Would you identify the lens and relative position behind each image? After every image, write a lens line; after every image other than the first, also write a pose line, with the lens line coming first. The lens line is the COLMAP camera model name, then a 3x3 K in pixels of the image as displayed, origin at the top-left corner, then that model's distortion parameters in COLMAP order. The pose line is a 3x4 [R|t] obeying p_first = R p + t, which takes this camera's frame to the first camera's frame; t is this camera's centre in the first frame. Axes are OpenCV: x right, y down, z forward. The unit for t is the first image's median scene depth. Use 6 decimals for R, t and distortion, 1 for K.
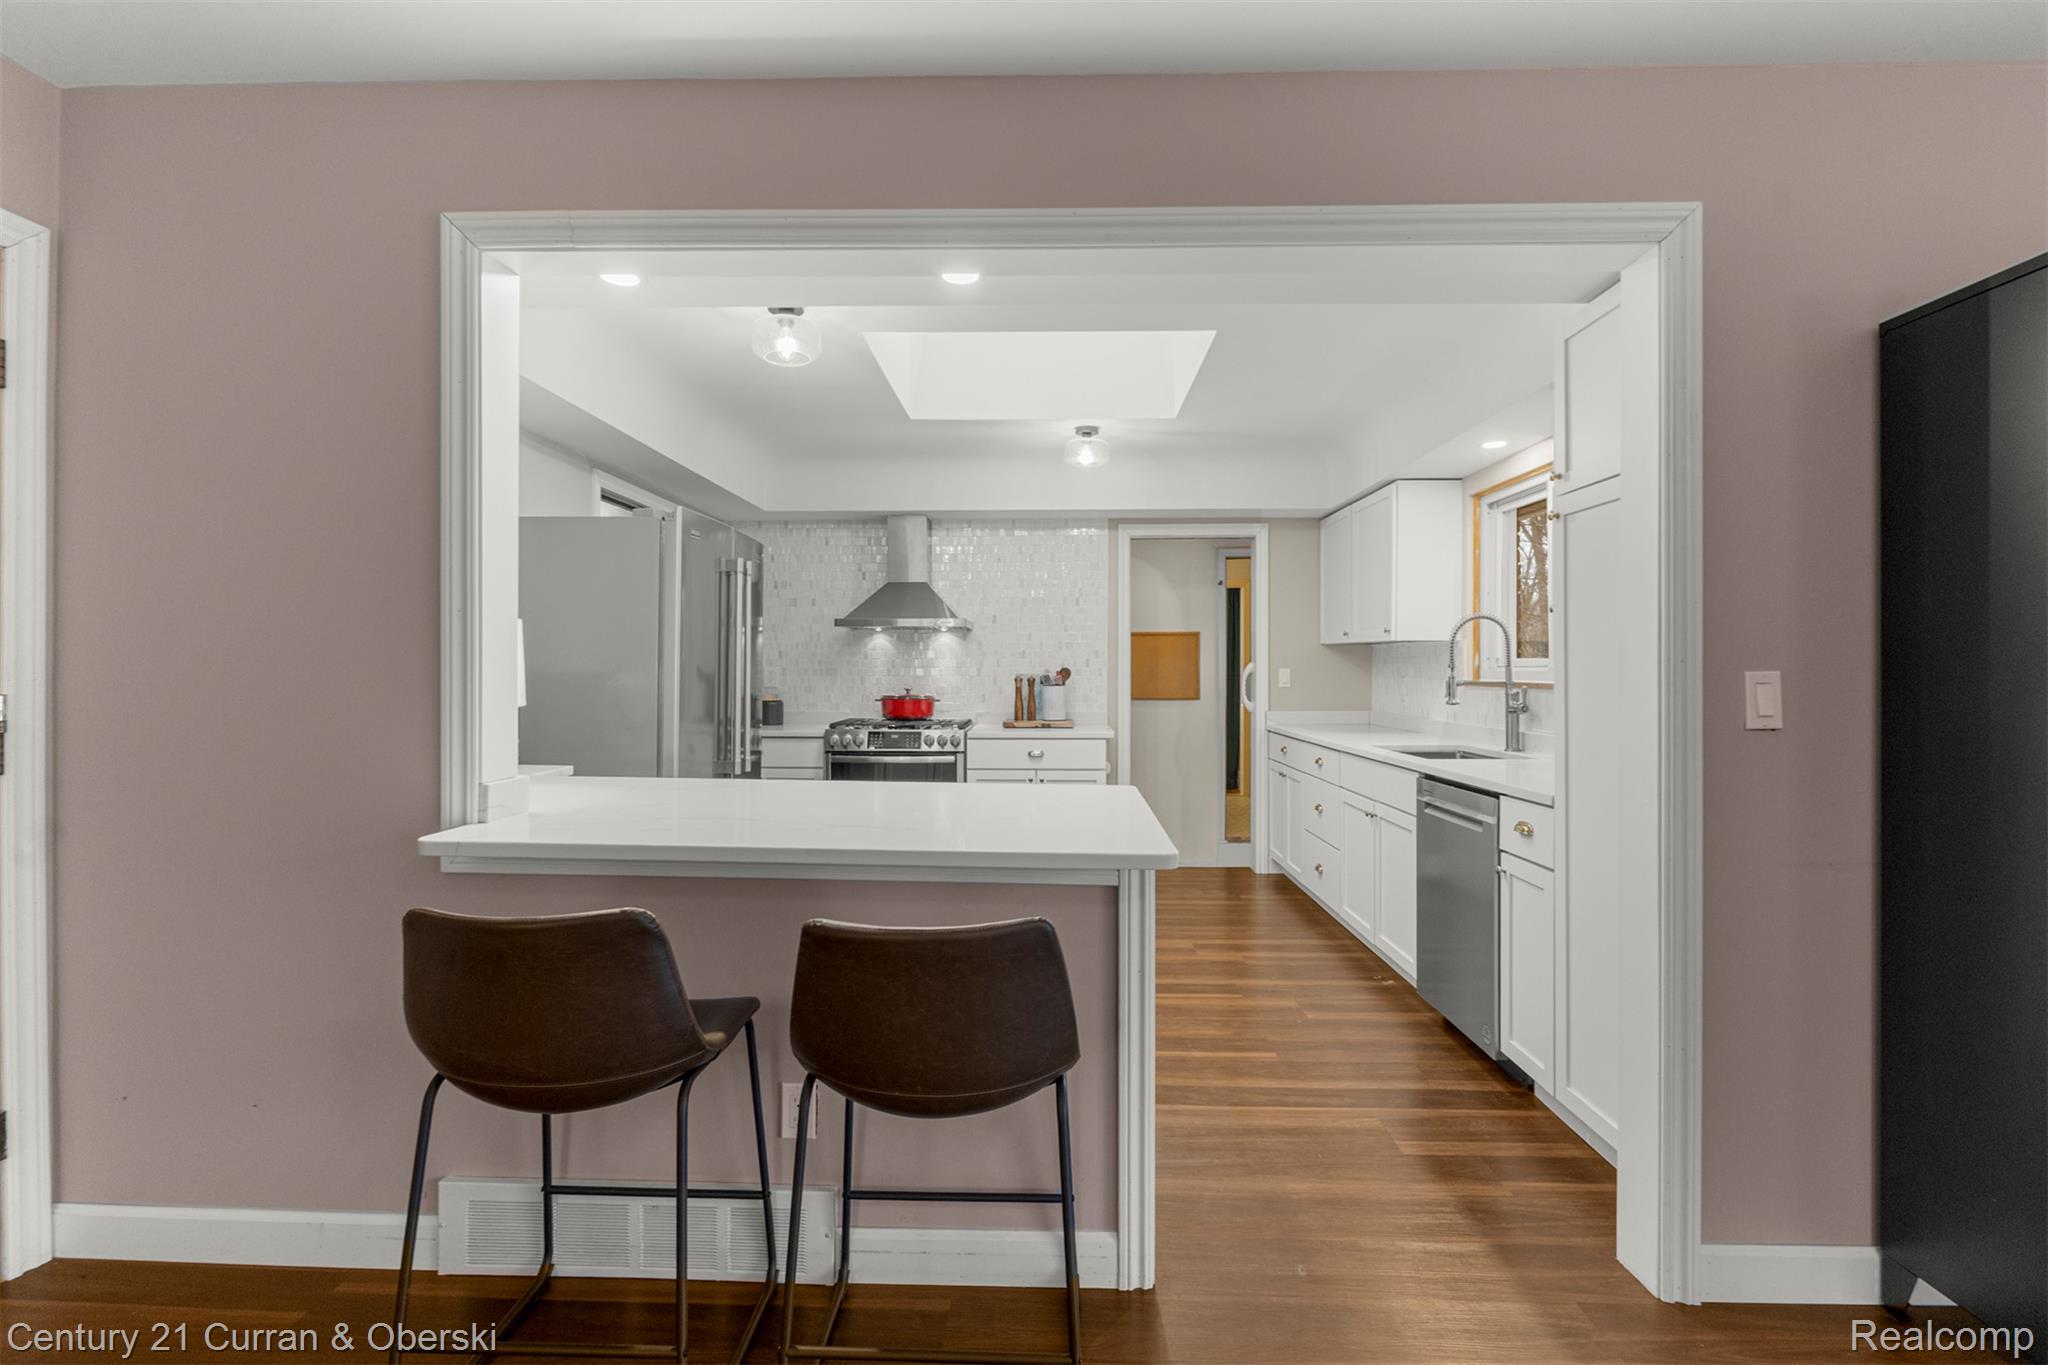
lens RADIAL K [[920.9, 0, 1020.7], [0, 920.9, 677.1], [0, 0, 1]] dist [-0.003683, -0.000577]
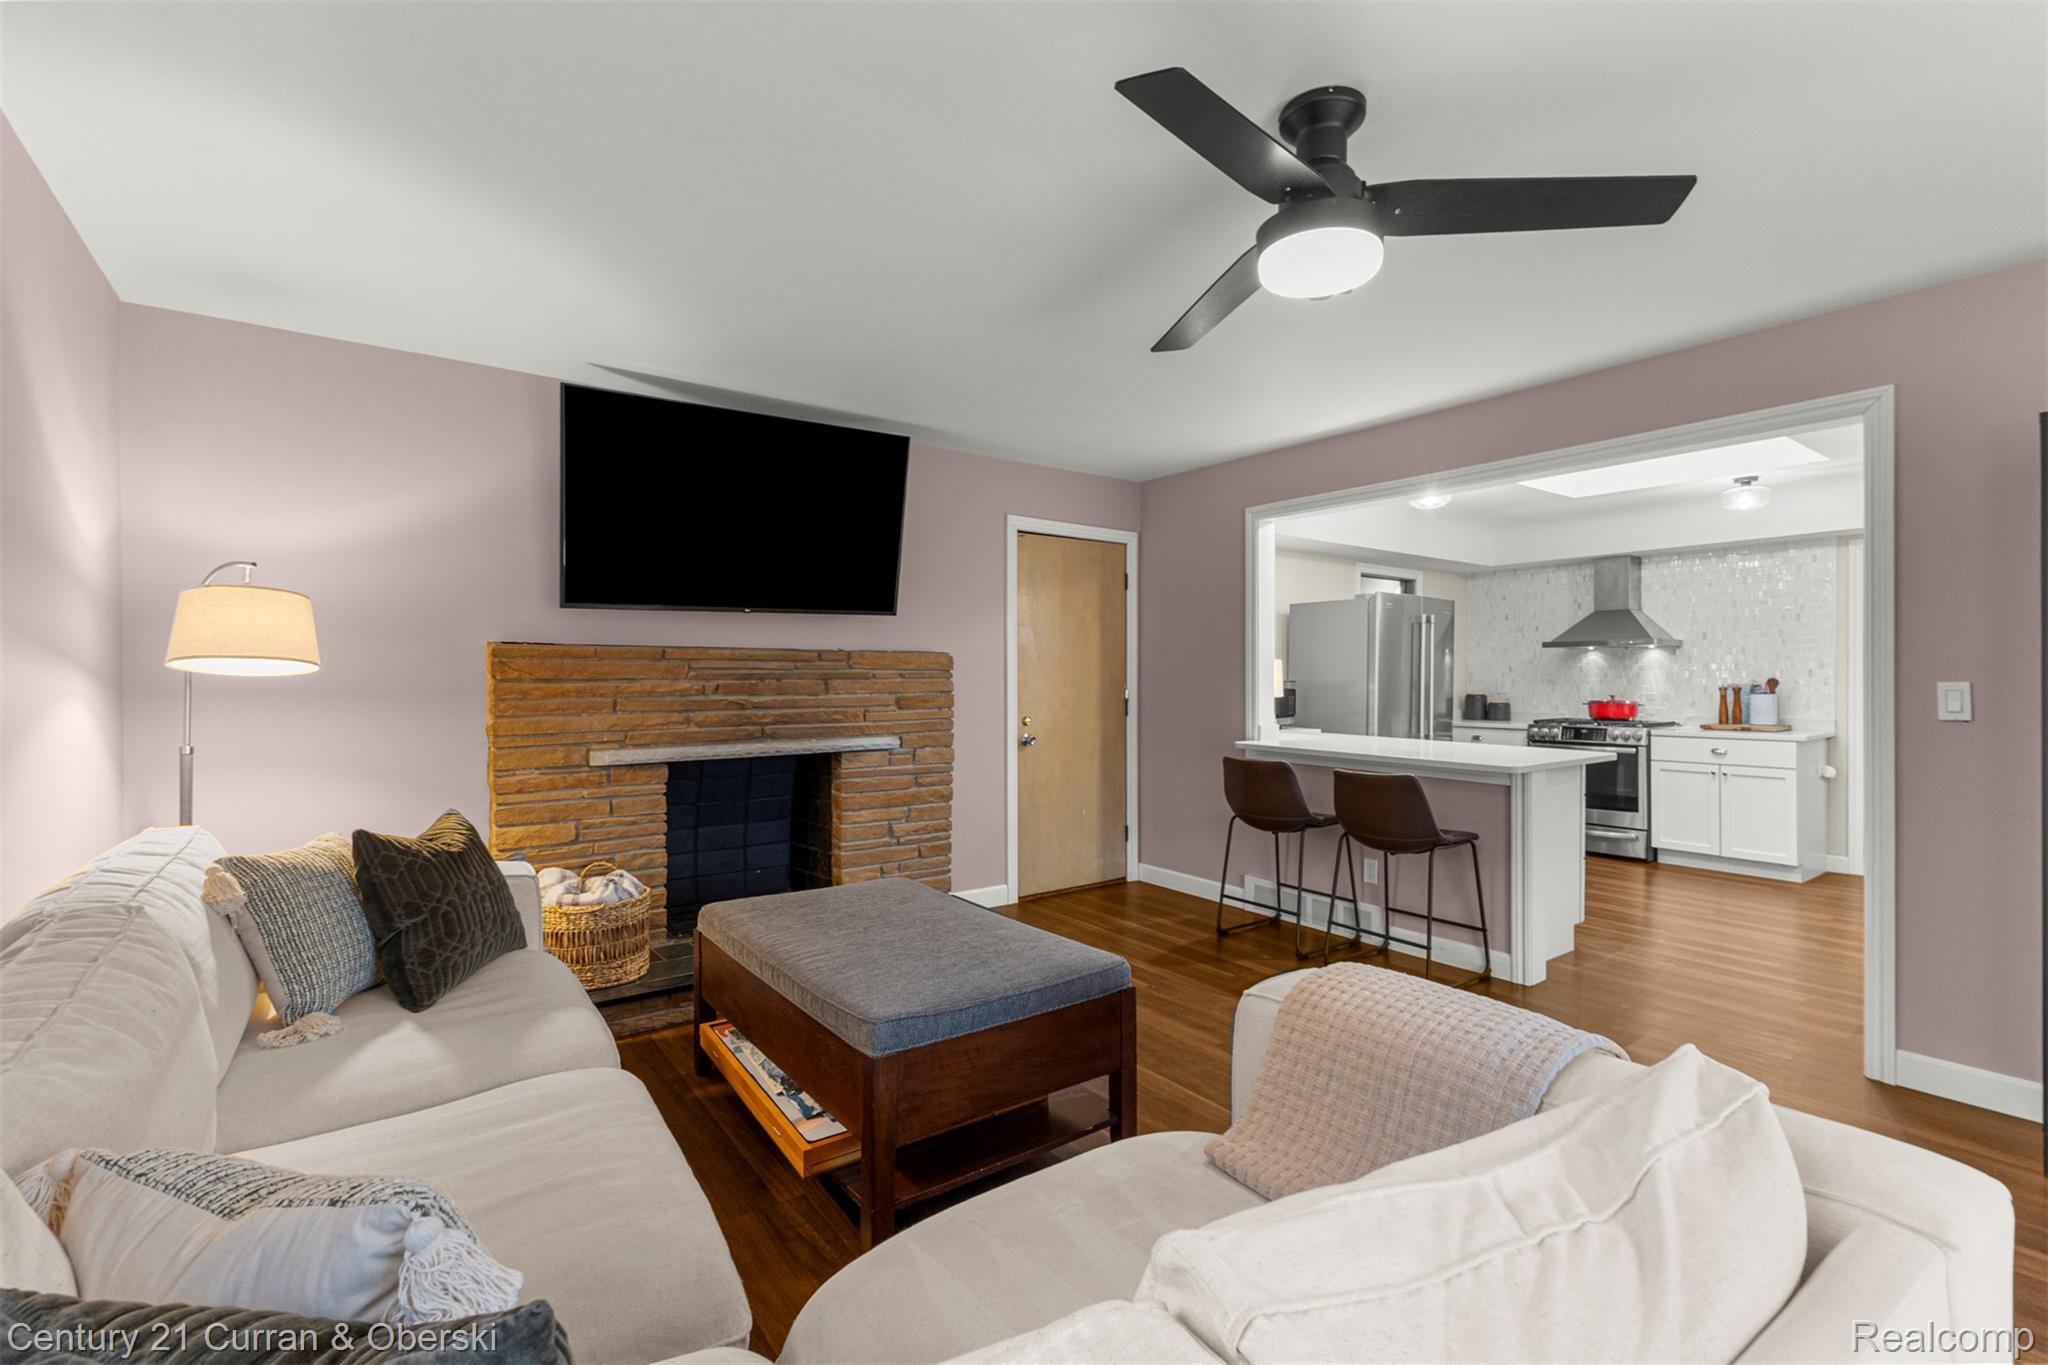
lens RADIAL K [[876.8, 0, 1024.0], [0, 876.8, 682.5], [0, 0, 1]] dist [0.022779, 0.000087]
pose [[0.607549, 0.001644, -0.794281, 0.379975], [-0.005273, 0.999984, -0.001964, 0.001919], [0.794265, 0.005382, 0.607548, -0.400704]]
